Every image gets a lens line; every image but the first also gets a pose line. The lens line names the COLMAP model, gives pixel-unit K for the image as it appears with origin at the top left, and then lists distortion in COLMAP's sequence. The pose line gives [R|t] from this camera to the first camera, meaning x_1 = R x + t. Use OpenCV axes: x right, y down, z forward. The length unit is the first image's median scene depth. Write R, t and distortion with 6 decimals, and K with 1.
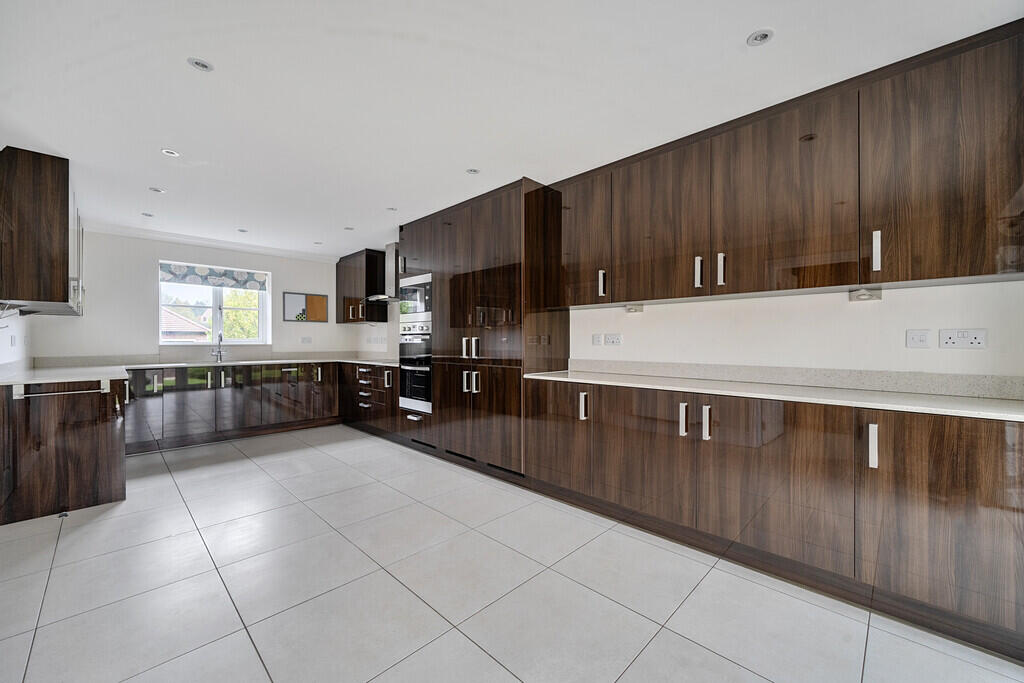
lens RADIAL K [[404.2, 0, 492.0], [0, 404.2, 339.7], [0, 0, 1]] dist [0.001567, 0.000187]
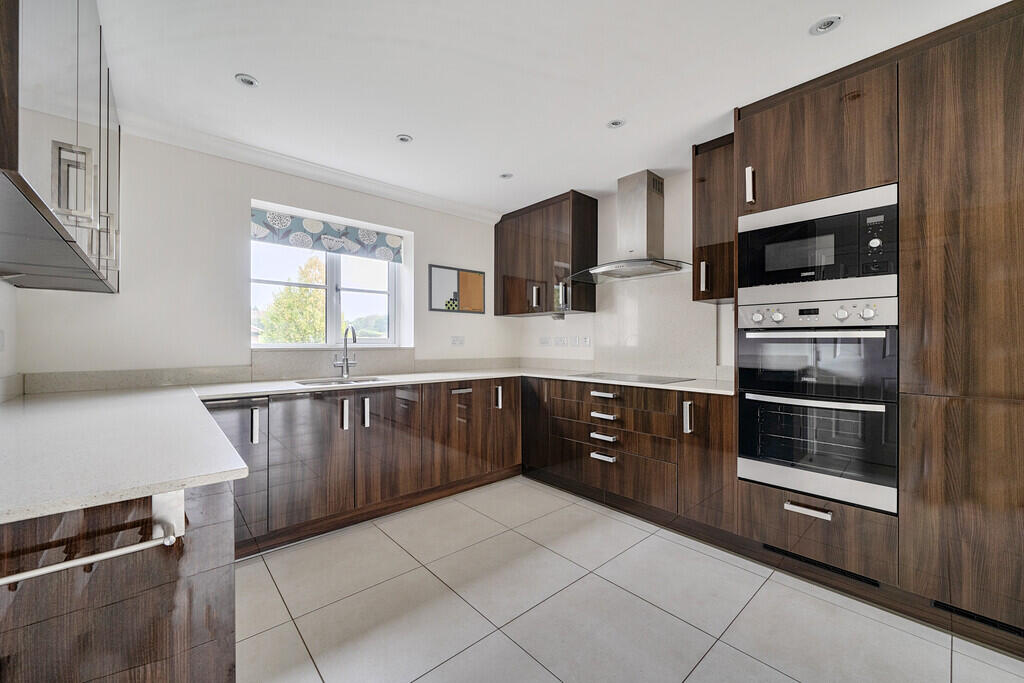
lens RADIAL K [[404.0, 0, 512.0], [0, 404.0, 341.5], [0, 0, 1]] dist [-0.001588, 0.000055]
pose [[0.999091, 0.002819, -0.042535, -0.375743], [-0.002732, 0.999994, 0.002103, 0.001005], [0.042540, -0.001985, 0.999093, 0.391483]]
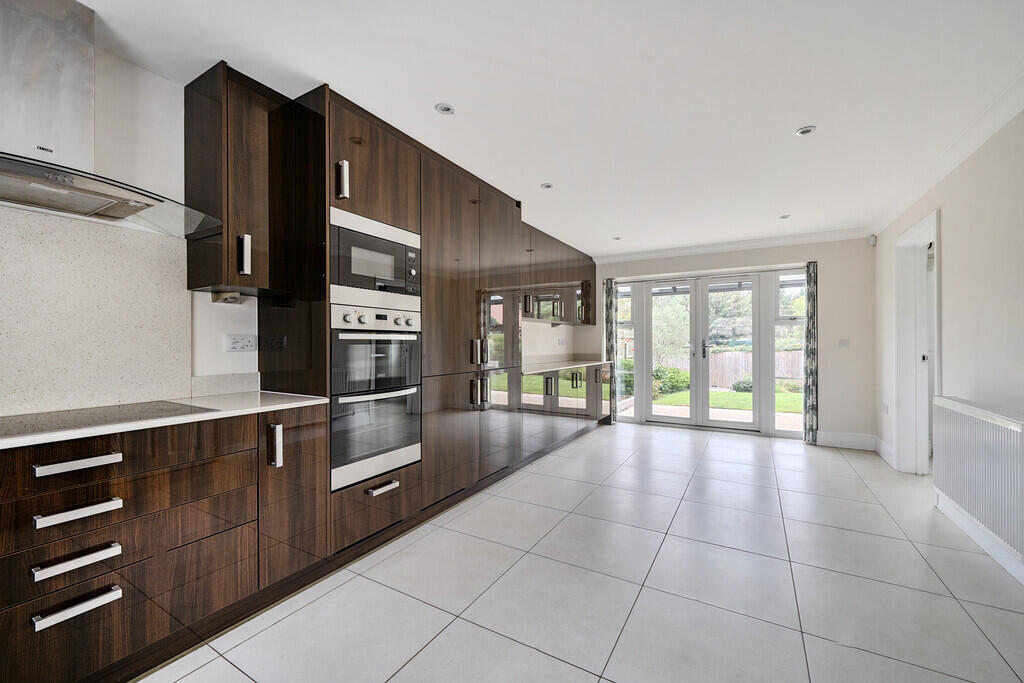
lens RADIAL K [[404.0, 0, 512.0], [0, 404.0, 341.5], [0, 0, 1]] dist [-0.001588, 0.000055]
pose [[-0.264339, 0.003799, 0.964422, -0.555205], [0.000610, 0.999993, -0.003772, 0.001514], [-0.964430, -0.000409, -0.264339, 0.721280]]
